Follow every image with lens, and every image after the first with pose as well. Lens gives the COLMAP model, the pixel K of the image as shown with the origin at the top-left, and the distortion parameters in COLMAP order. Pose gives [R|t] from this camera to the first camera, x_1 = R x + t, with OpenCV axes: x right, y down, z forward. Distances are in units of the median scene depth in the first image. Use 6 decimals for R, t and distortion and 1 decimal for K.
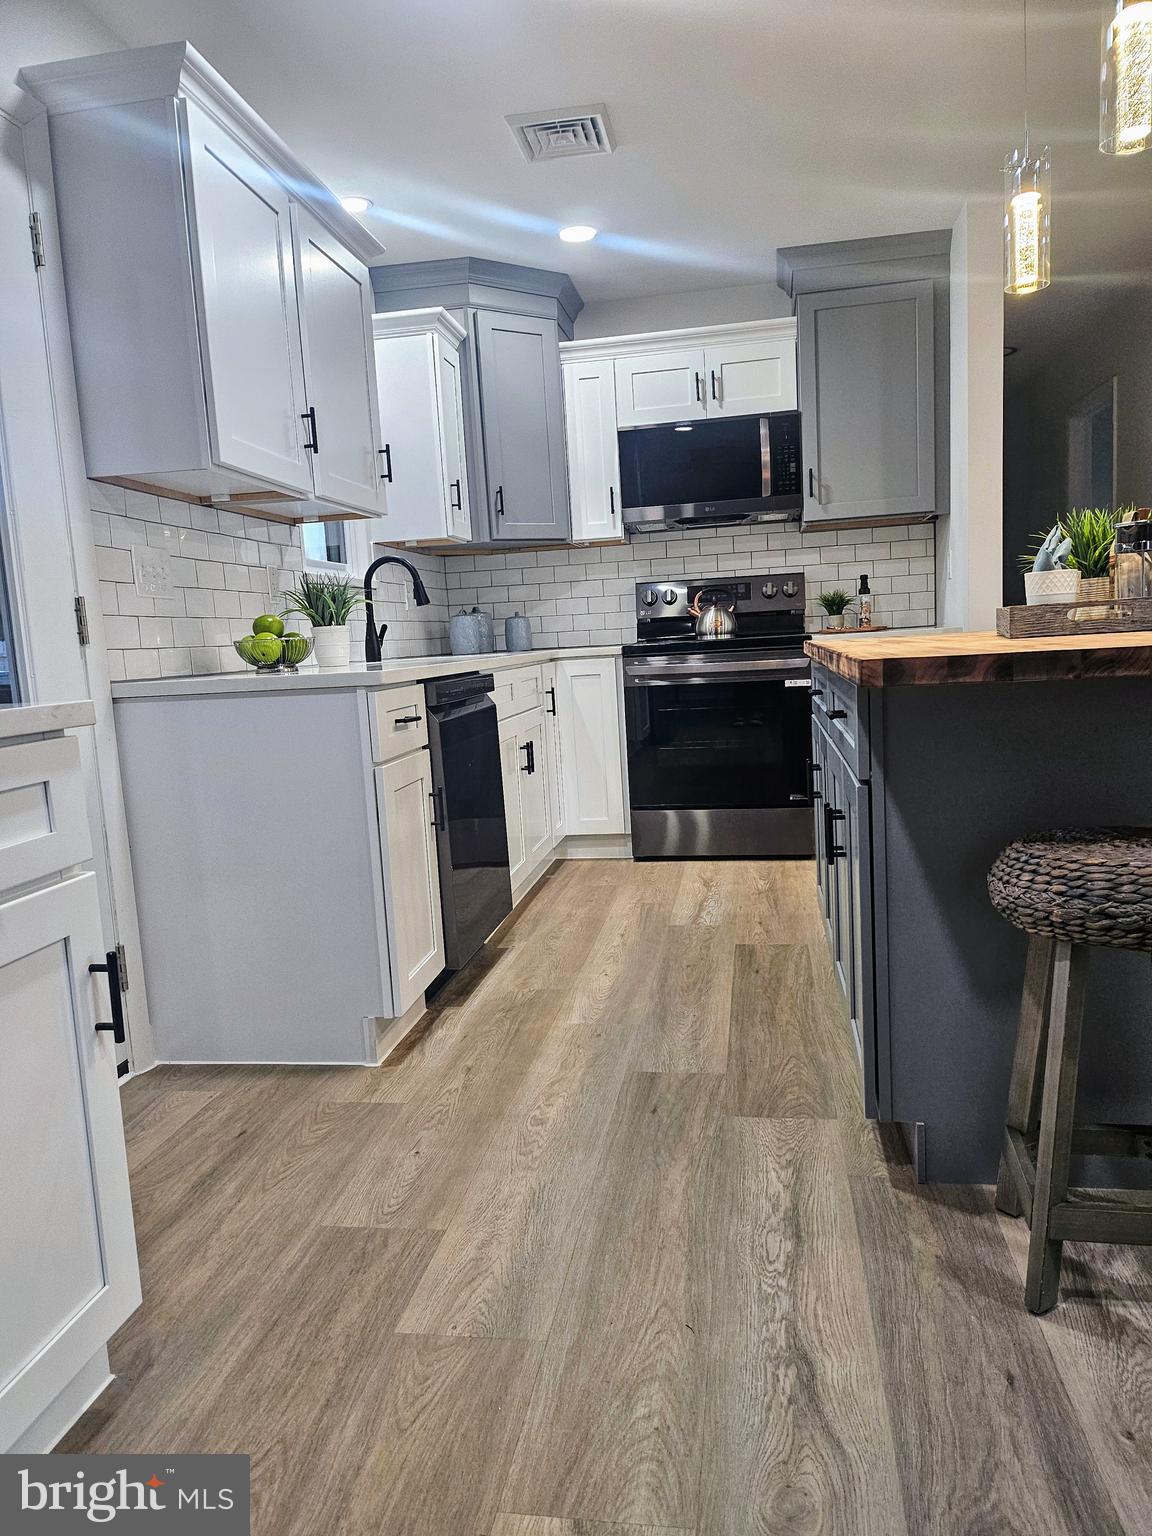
lens RADIAL K [[1072.0, 0, 579.1], [0, 1072.0, 775.2], [0, 0, 1]] dist [0.075945, -0.077095]
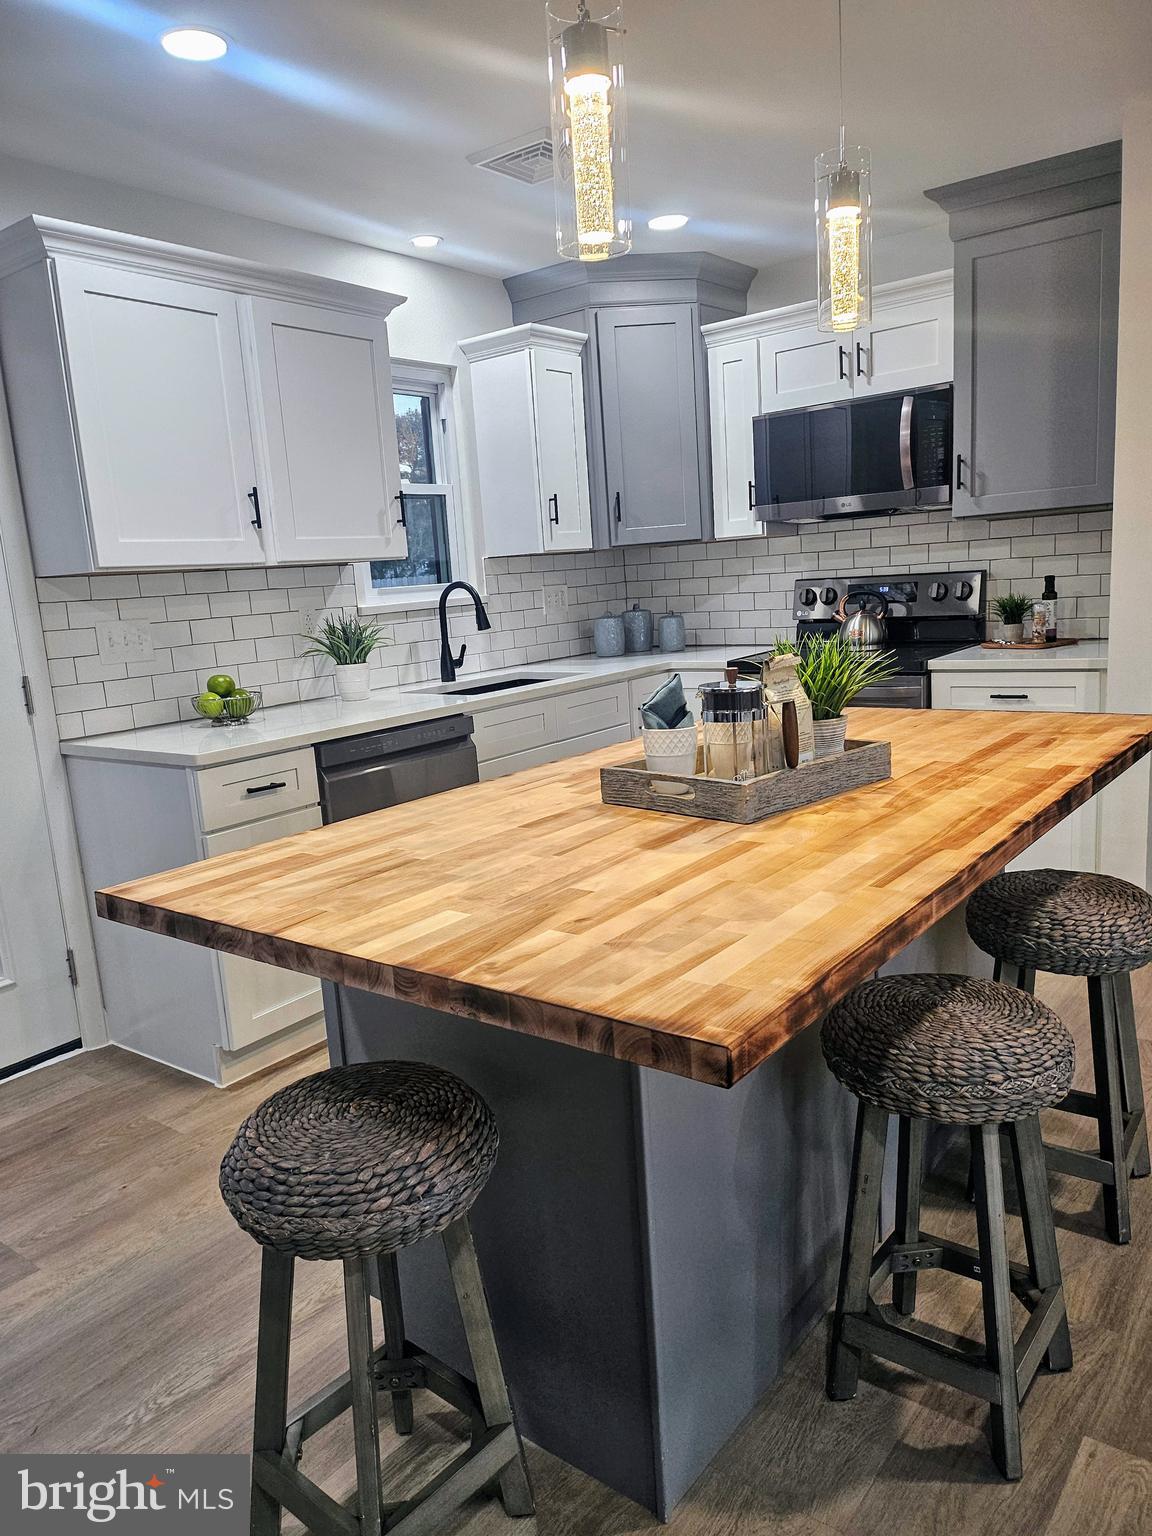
lens RADIAL K [[1072.0, 0, 563.8], [0, 1072.0, 778.1], [0, 0, 1]] dist [0.075945, -0.077095]
pose [[0.876367, 0.088960, -0.473357, 0.582819], [-0.043950, 0.993465, 0.105338, -0.176051], [0.479634, -0.071511, 0.874550, 0.165037]]
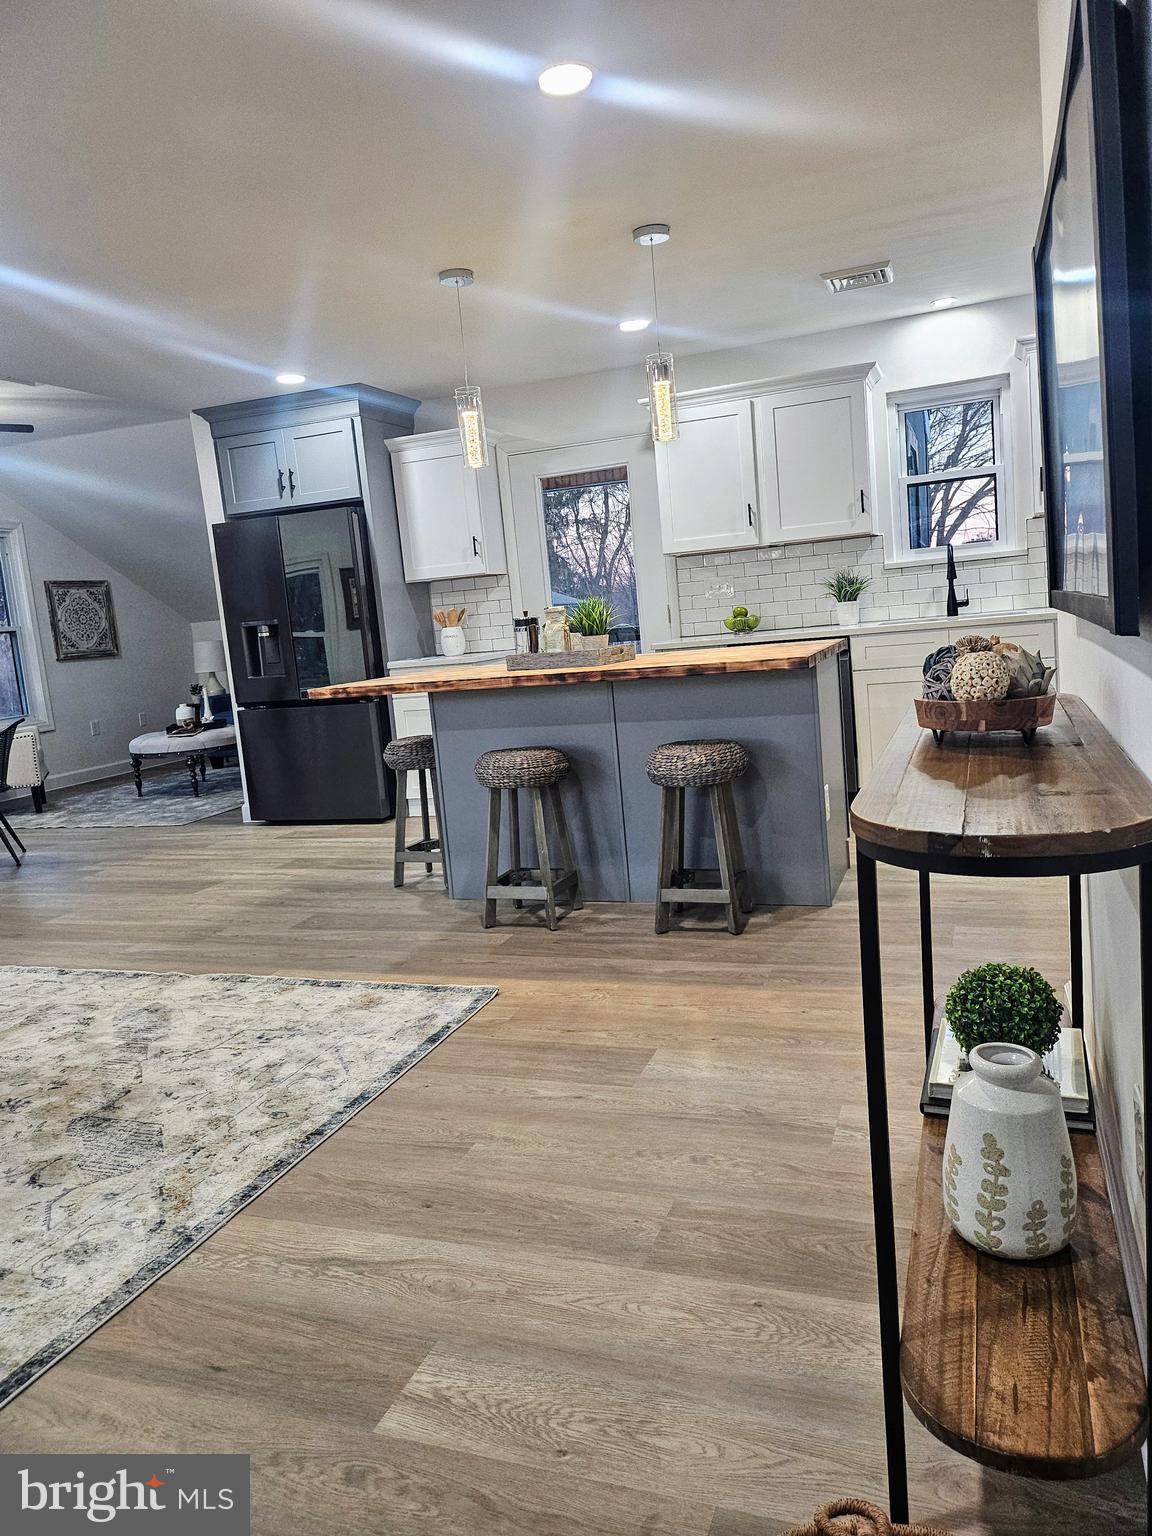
lens RADIAL K [[1072.0, 0, 582.5], [0, 1072.0, 746.0], [0, 0, 1]] dist [0.075945, -0.077095]
pose [[-0.182549, 0.193375, -0.963993, 1.833249], [-0.027632, 0.979071, 0.201632, -0.296302], [0.982808, 0.063445, -0.173385, 1.076527]]
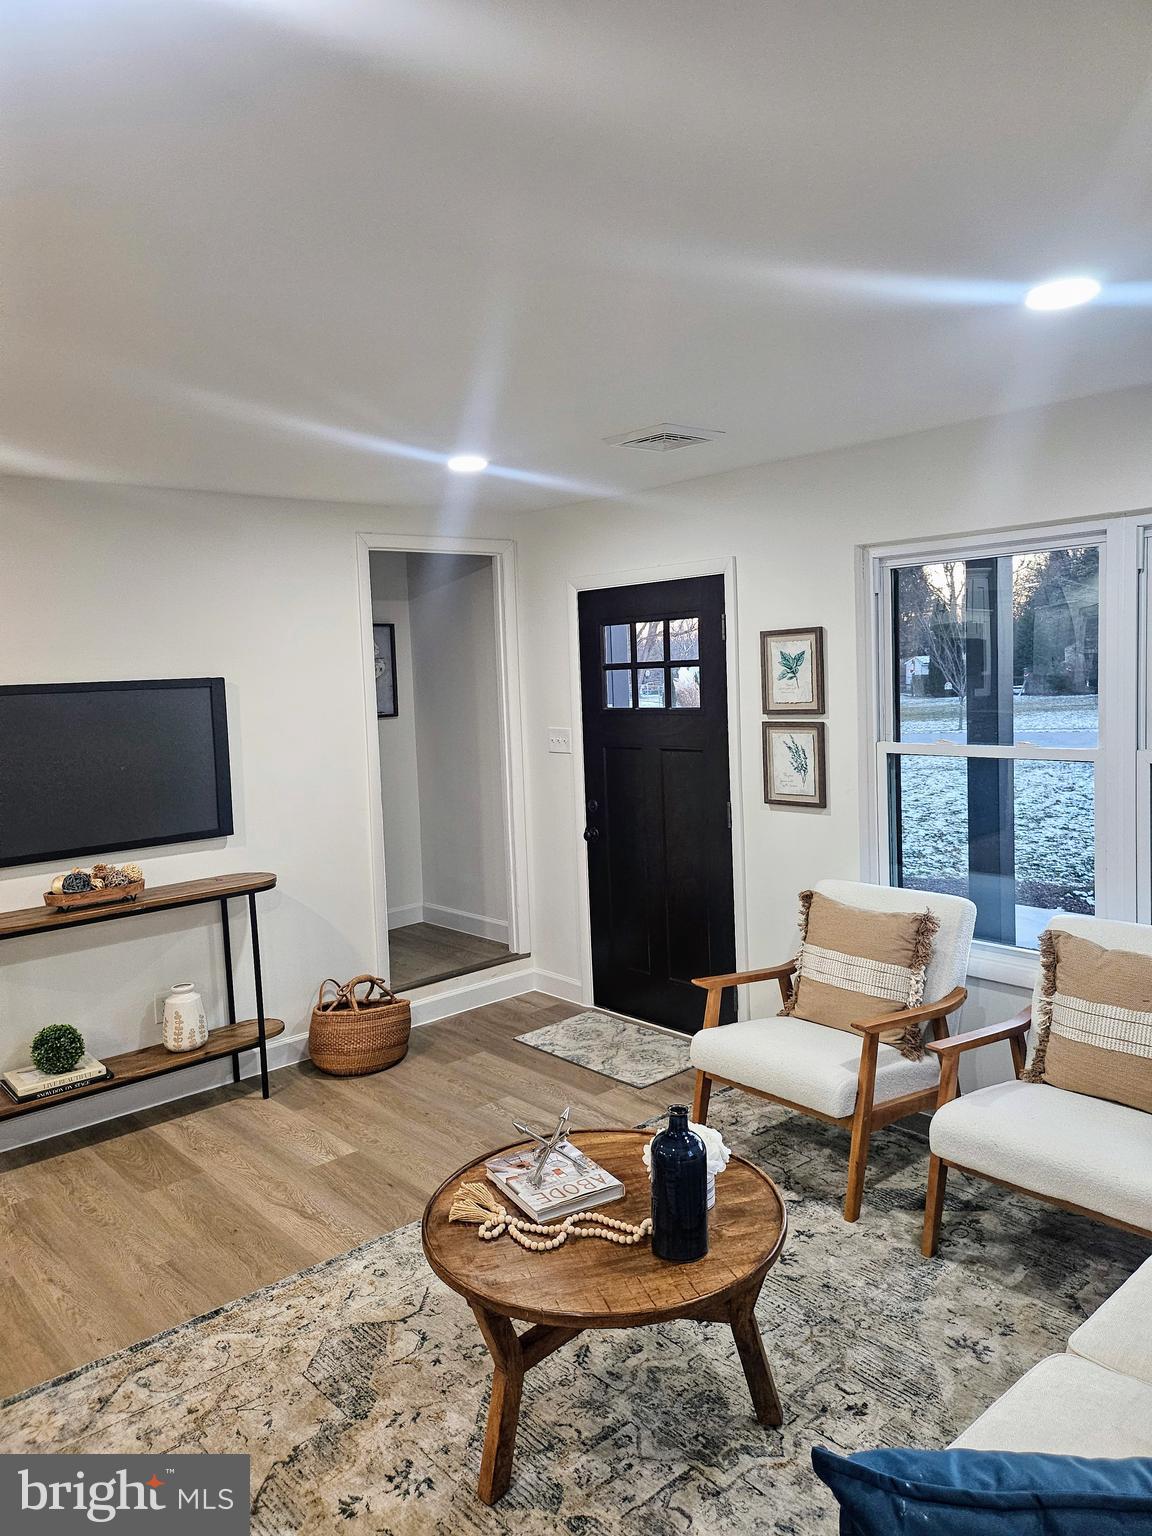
lens RADIAL K [[1072.0, 0, 585.8], [0, 1072.0, 753.2], [0, 0, 1]] dist [0.075945, -0.077095]
pose [[0.628653, -0.028697, 0.777156, 0.529182], [0.099633, 0.994056, -0.043889, -0.262113], [-0.771277, 0.105021, 0.627776, -0.231483]]
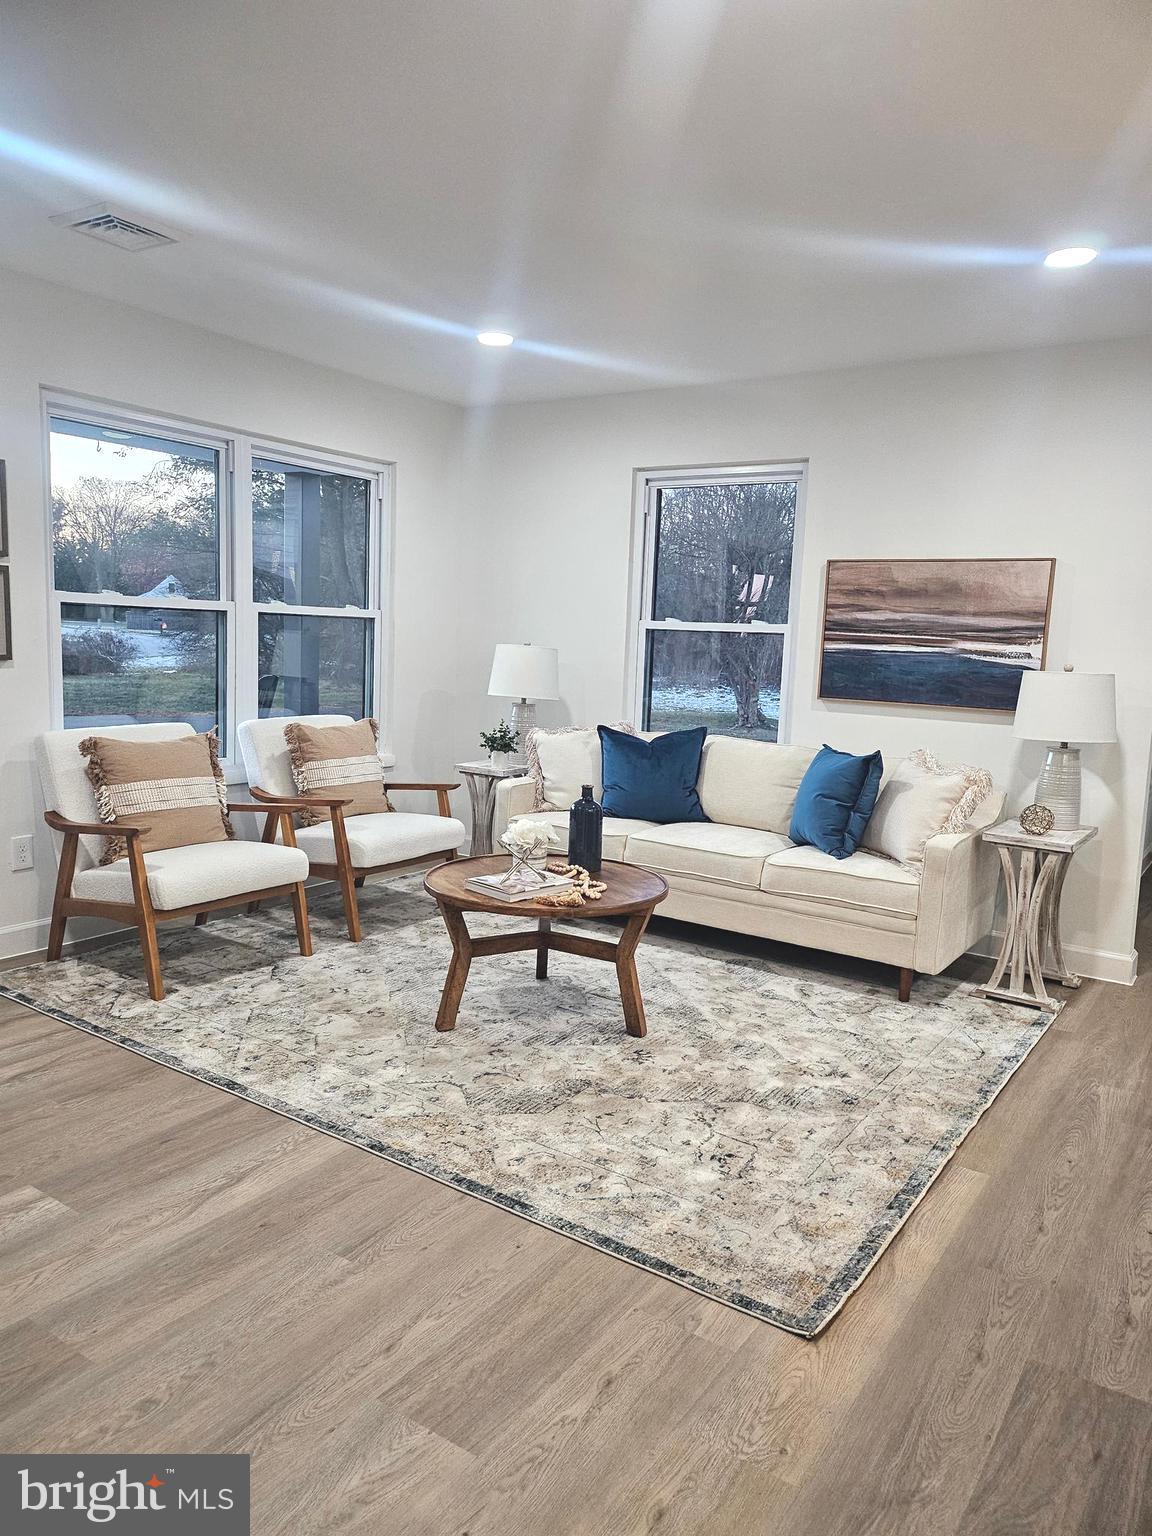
lens RADIAL K [[1072.0, 0, 581.3], [0, 1072.0, 771.8], [0, 0, 1]] dist [0.075945, -0.077095]
pose [[-0.911253, -0.032067, 0.410596, 0.644869], [0.064827, 0.973368, 0.219891, -0.339307], [-0.406713, 0.226994, -0.884906, 1.422098]]
